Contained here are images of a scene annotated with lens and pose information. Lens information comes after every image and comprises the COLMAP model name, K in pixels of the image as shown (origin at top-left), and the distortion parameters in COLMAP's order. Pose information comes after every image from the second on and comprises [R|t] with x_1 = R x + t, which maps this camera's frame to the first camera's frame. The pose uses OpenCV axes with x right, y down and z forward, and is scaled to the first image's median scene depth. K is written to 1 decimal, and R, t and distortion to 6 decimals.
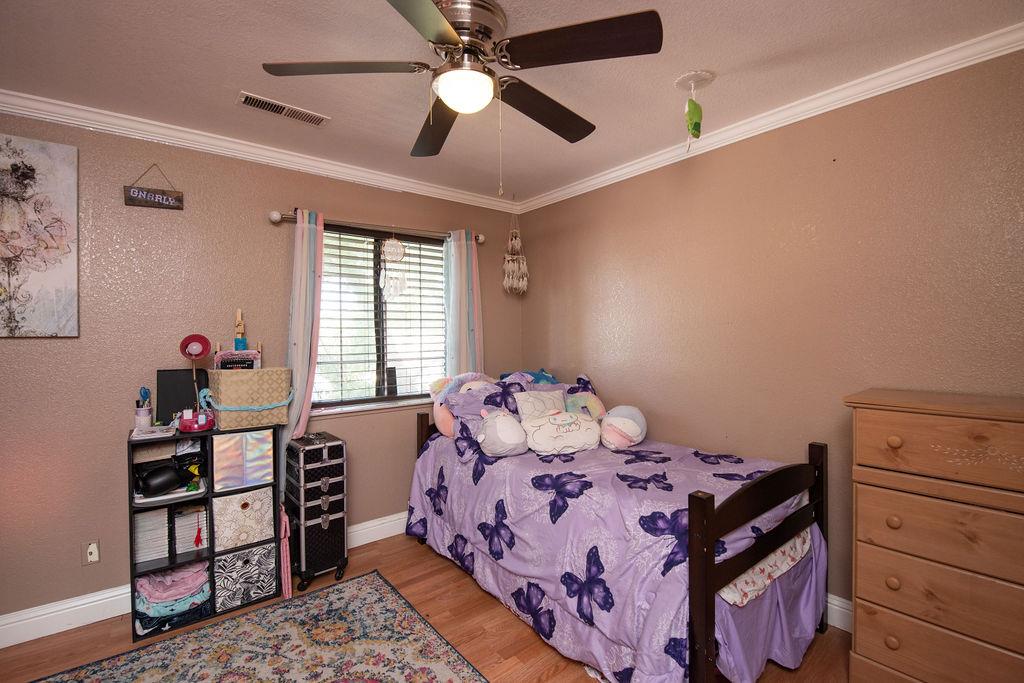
lens RADIAL K [[447.2, 0, 518.9], [0, 447.2, 340.0], [0, 0, 1]] dist [-0.007276, -0.005752]
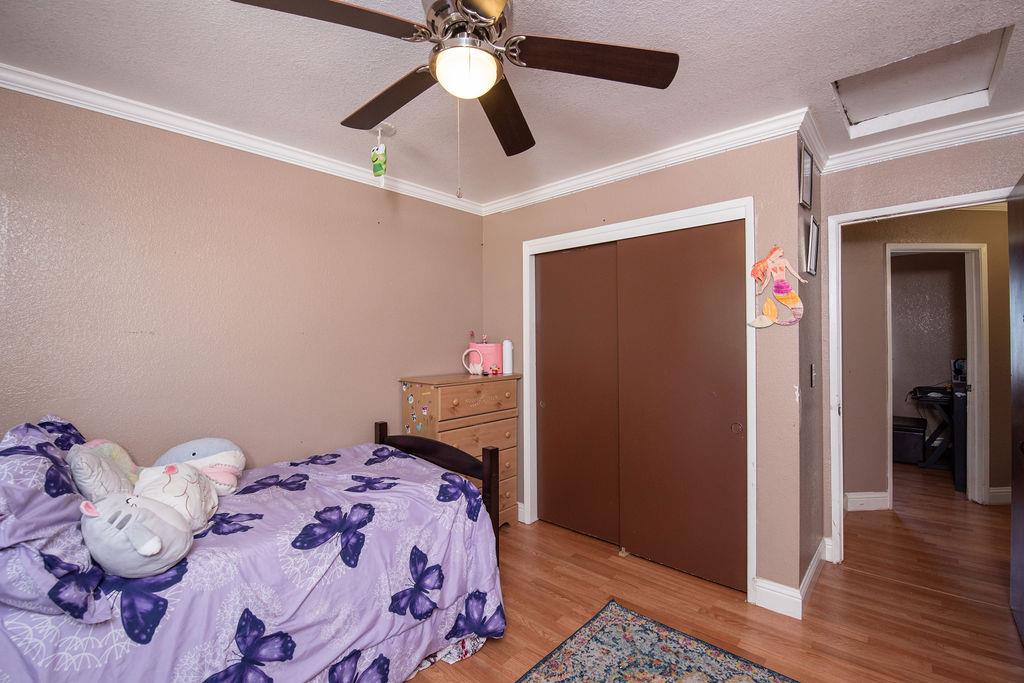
lens RADIAL K [[447.2, 0, 513.6], [0, 447.2, 337.1], [0, 0, 1]] dist [-0.007276, -0.005752]
pose [[-0.140120, 0.009505, 0.990089, -0.711752], [0.008926, 0.999925, -0.008336, -0.013068], [-0.990094, 0.007669, -0.140194, 0.723115]]
